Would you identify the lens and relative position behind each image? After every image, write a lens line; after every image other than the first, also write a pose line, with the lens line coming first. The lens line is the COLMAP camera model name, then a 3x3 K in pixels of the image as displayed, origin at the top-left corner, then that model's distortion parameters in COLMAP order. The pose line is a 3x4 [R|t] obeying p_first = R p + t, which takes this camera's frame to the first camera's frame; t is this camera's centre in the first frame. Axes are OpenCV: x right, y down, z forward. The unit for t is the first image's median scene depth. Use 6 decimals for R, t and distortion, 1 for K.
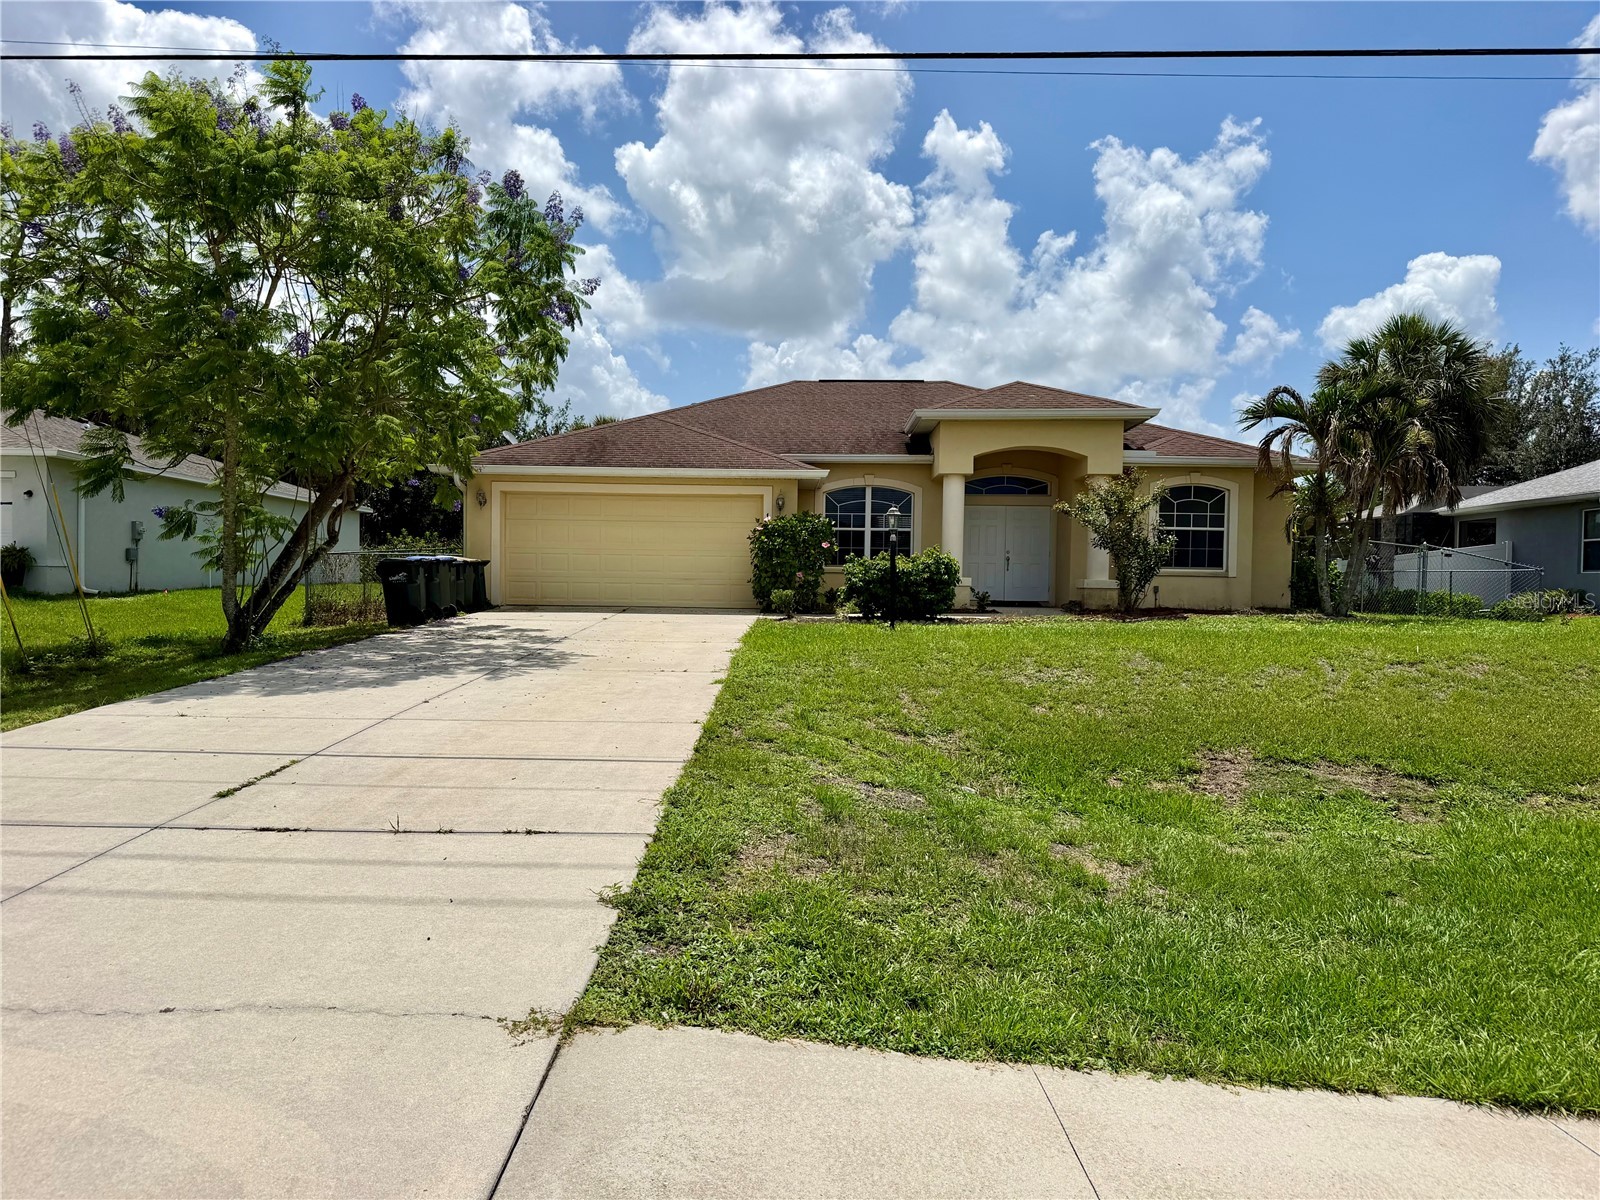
lens RADIAL K [[1124.0, 0, 789.7], [0, 1124.0, 593.1], [0, 0, 1]] dist [0.002691, -0.001110]
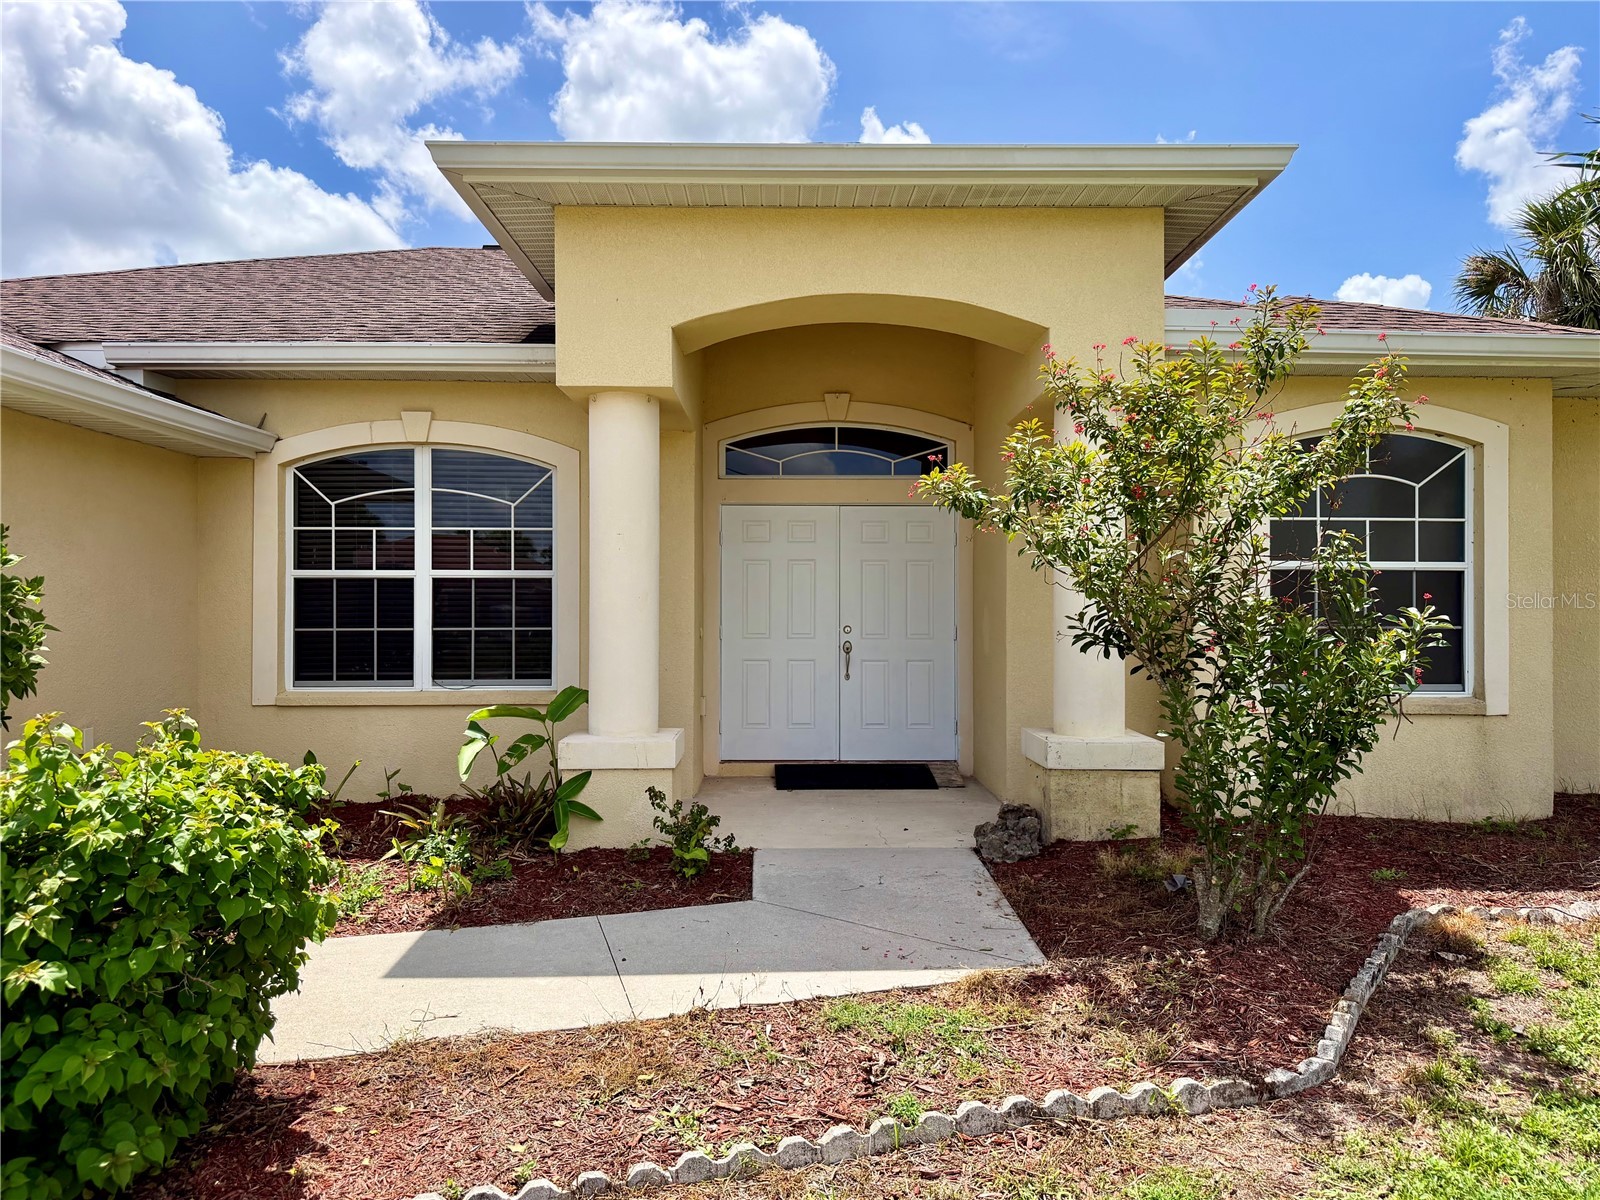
lens RADIAL K [[1124.0, 0, 807.4], [0, 1124.0, 602.9], [0, 0, 1]] dist [0.002691, -0.001110]
pose [[0.999386, -0.008528, 0.033991, 0.181087], [0.009128, 0.999805, -0.017526, -0.041951], [-0.033835, 0.017826, 0.999268, 0.675891]]
